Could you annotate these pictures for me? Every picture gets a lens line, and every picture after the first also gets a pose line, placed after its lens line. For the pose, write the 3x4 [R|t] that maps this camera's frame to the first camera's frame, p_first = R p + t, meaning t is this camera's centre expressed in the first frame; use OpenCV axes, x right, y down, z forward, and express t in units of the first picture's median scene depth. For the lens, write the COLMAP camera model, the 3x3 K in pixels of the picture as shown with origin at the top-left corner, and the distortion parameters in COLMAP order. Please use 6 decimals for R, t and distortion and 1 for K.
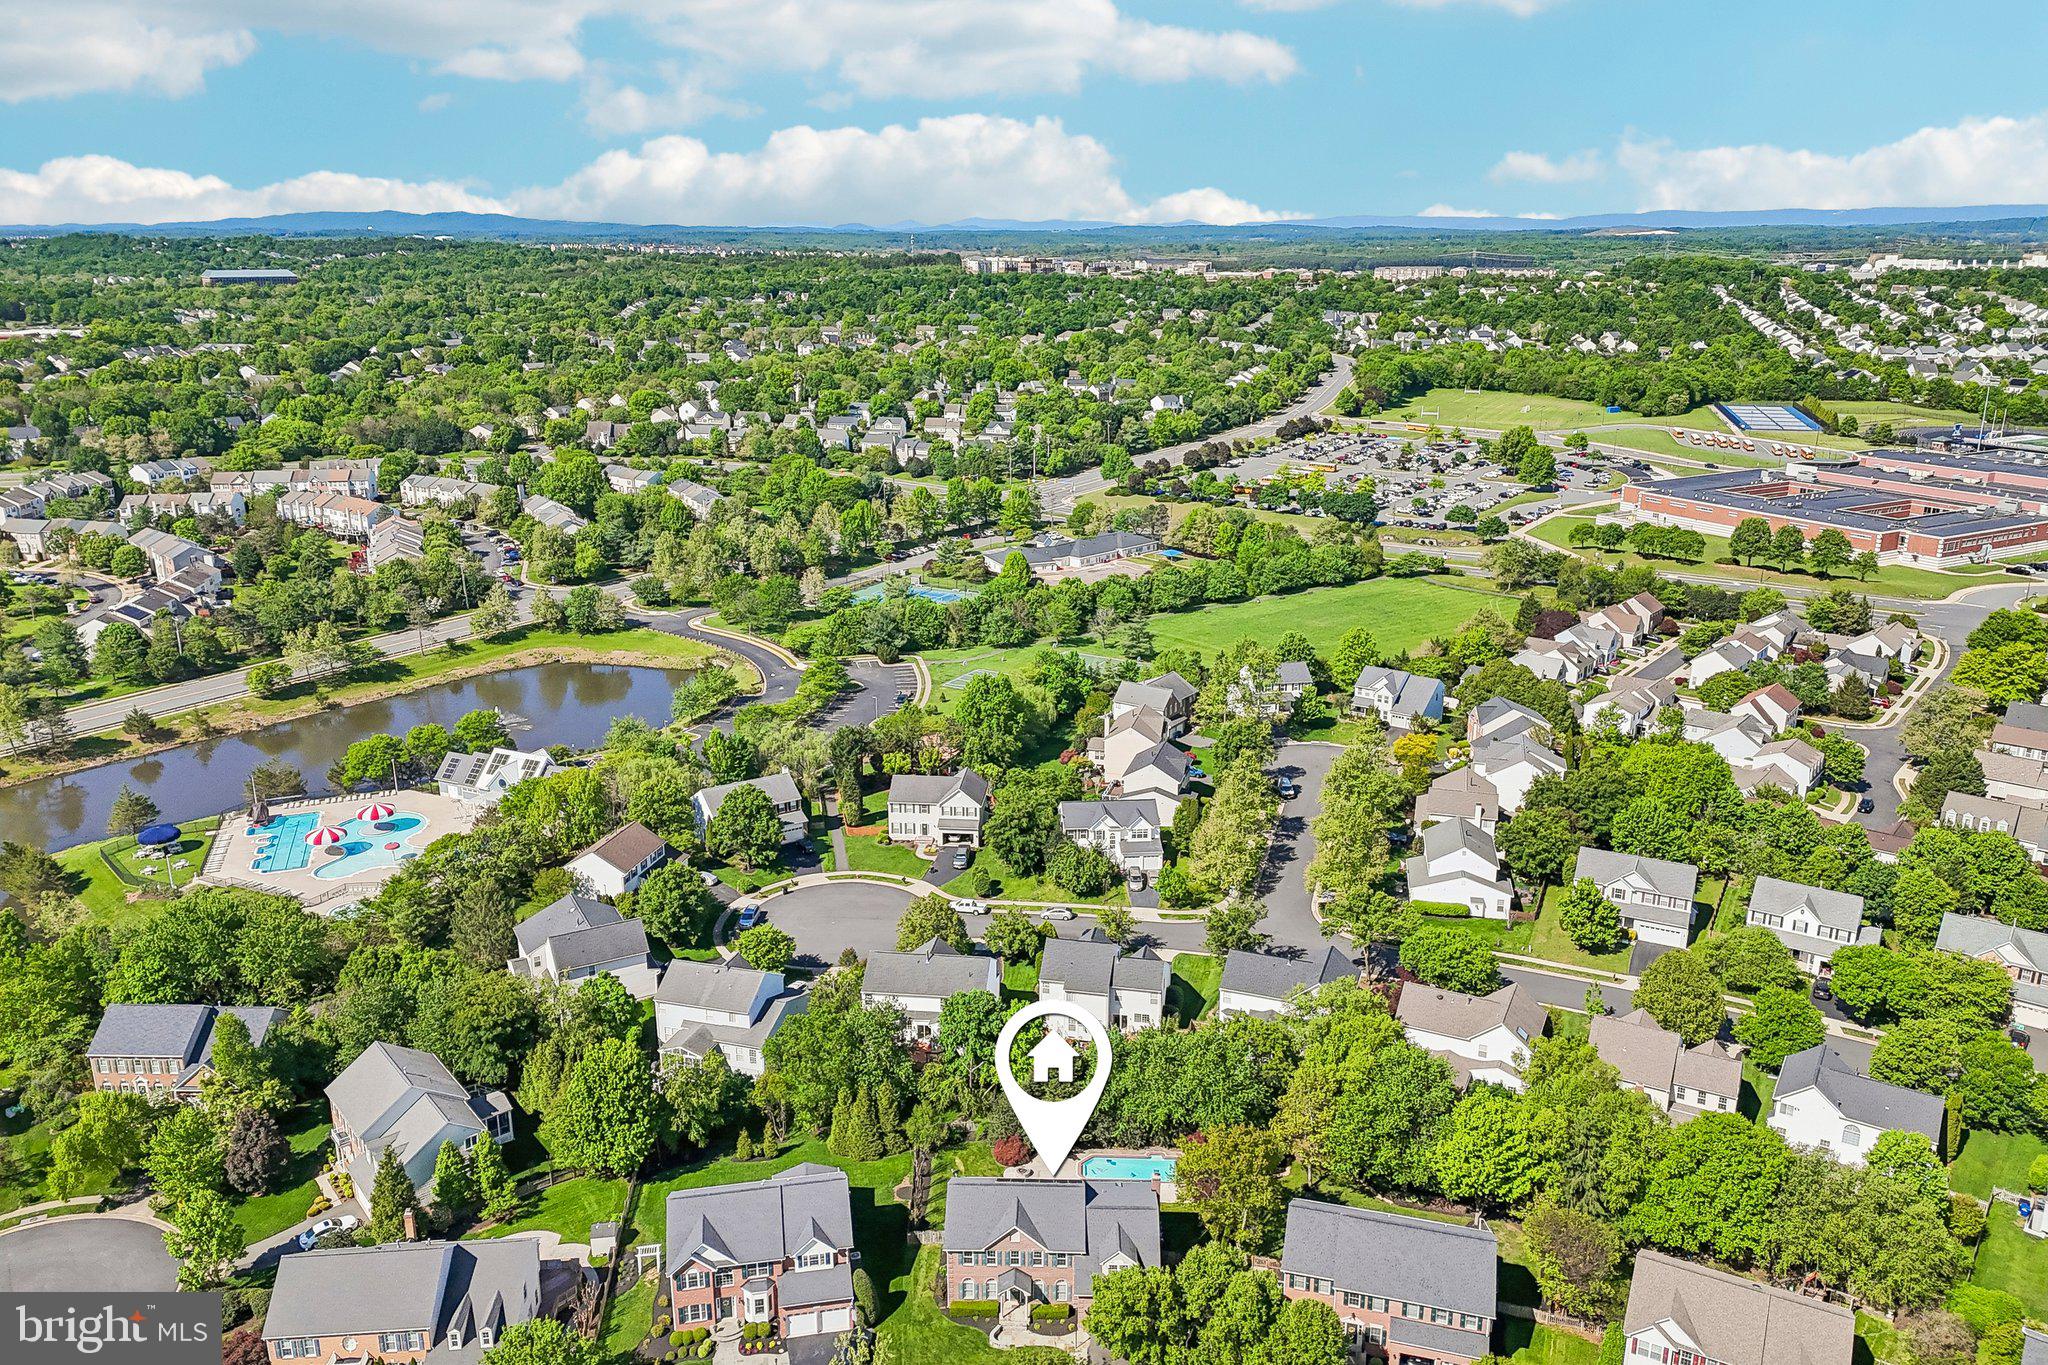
lens RADIAL K [[1500.2, 0, 1024.5], [0, 1500.2, 672.8], [0, 0, 1]] dist [0.065167, -0.055474]
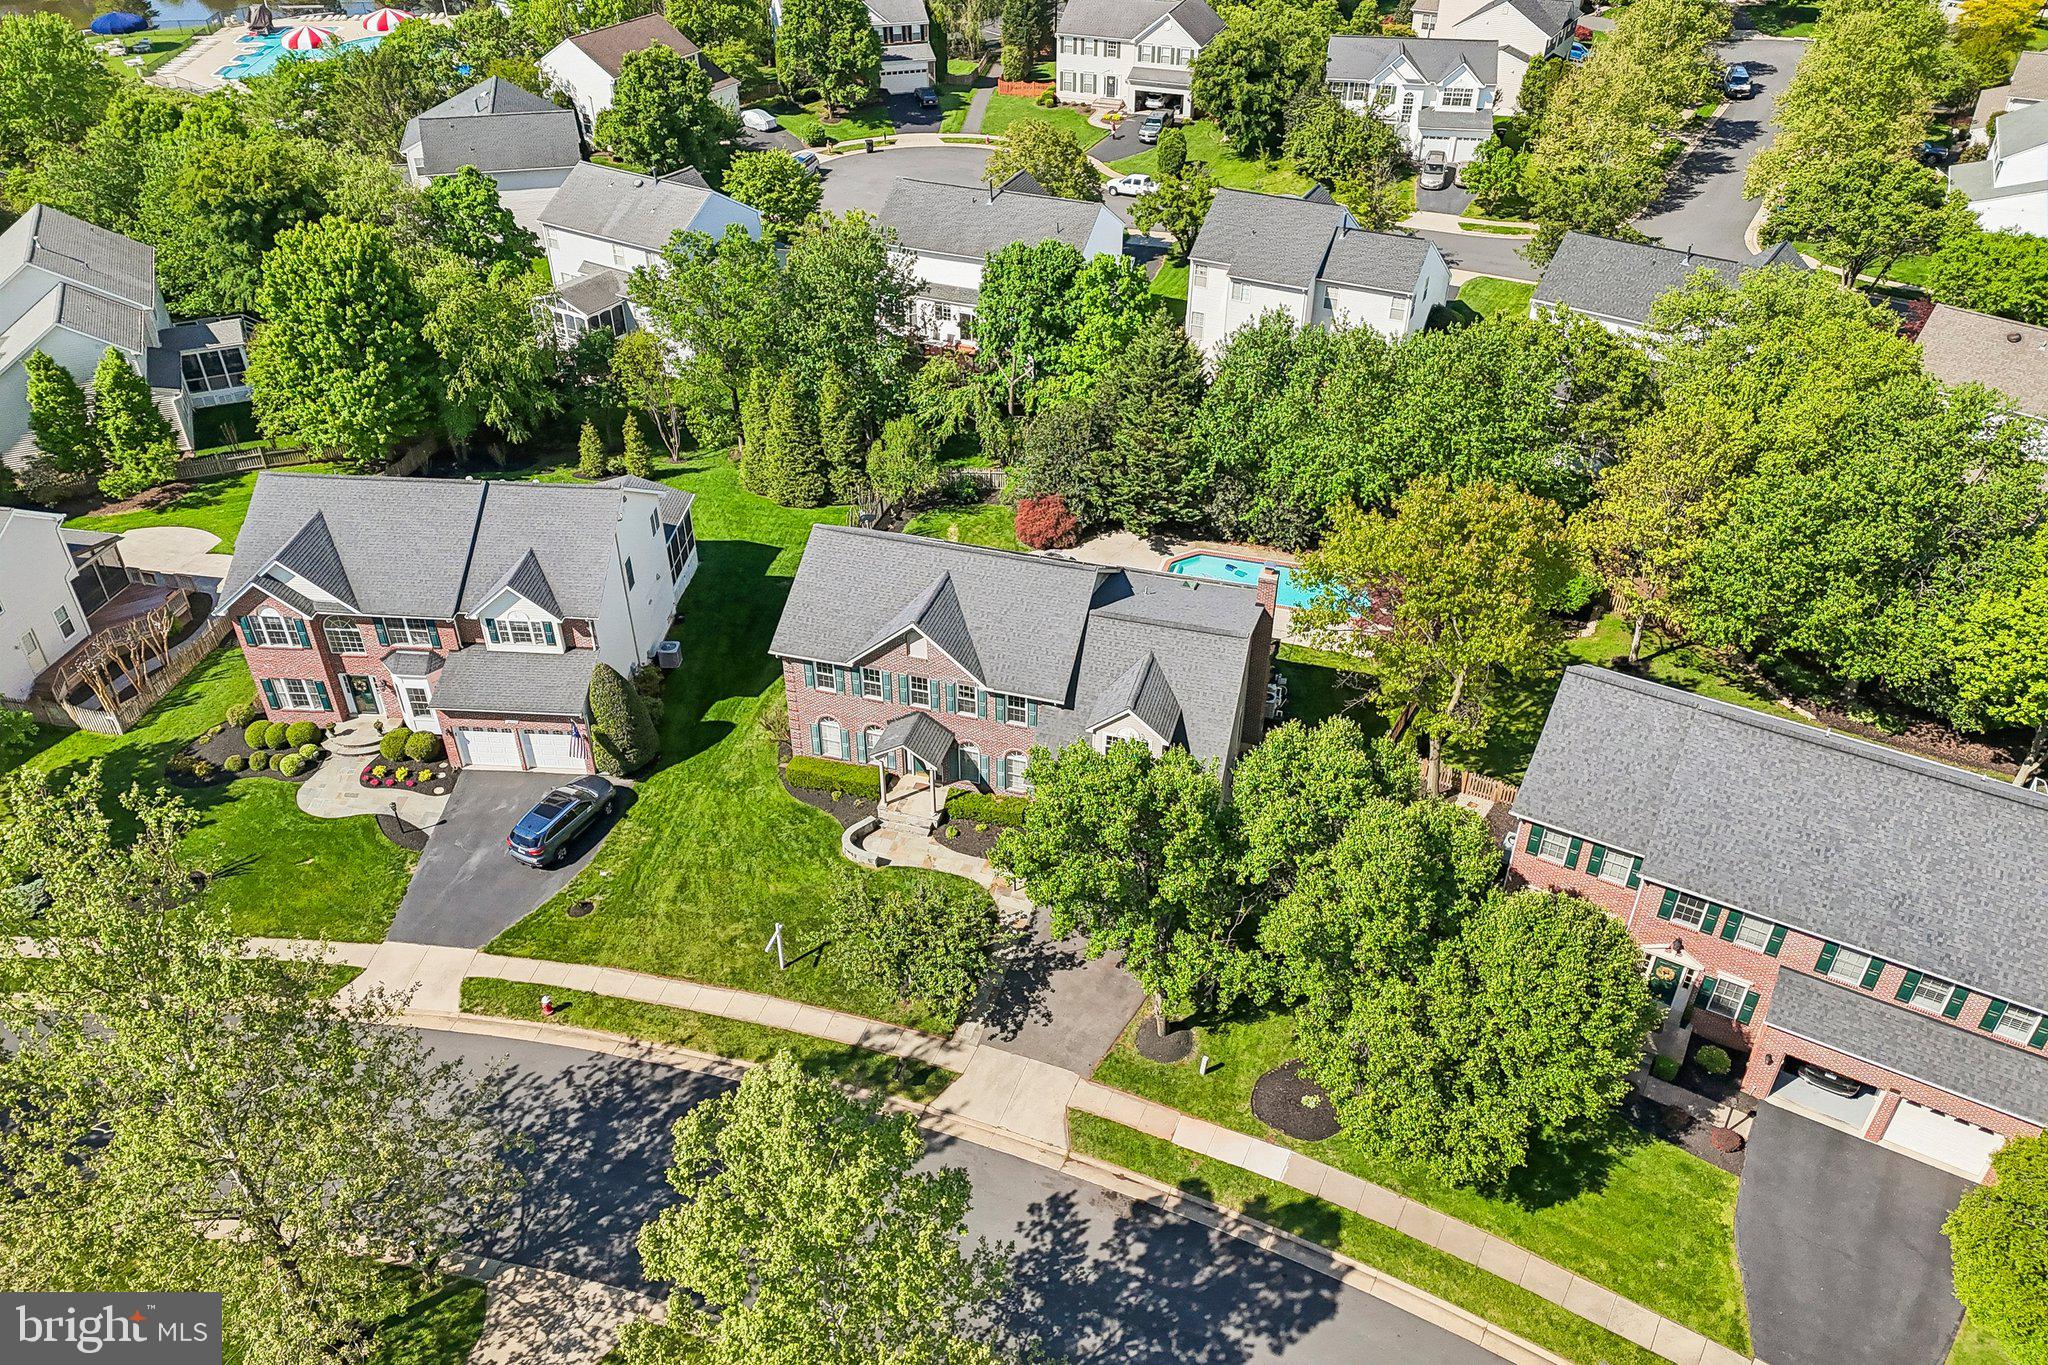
lens RADIAL K [[1500.2, 0, 1025.9], [0, 1500.2, 676.5], [0, 0, 1]] dist [0.065167, -0.055474]
pose [[0.967318, 0.148142, -0.205792, 0.107328], [-0.073040, 0.939976, 0.333331, 0.207369], [0.242820, -0.307406, 0.920076, 0.536369]]
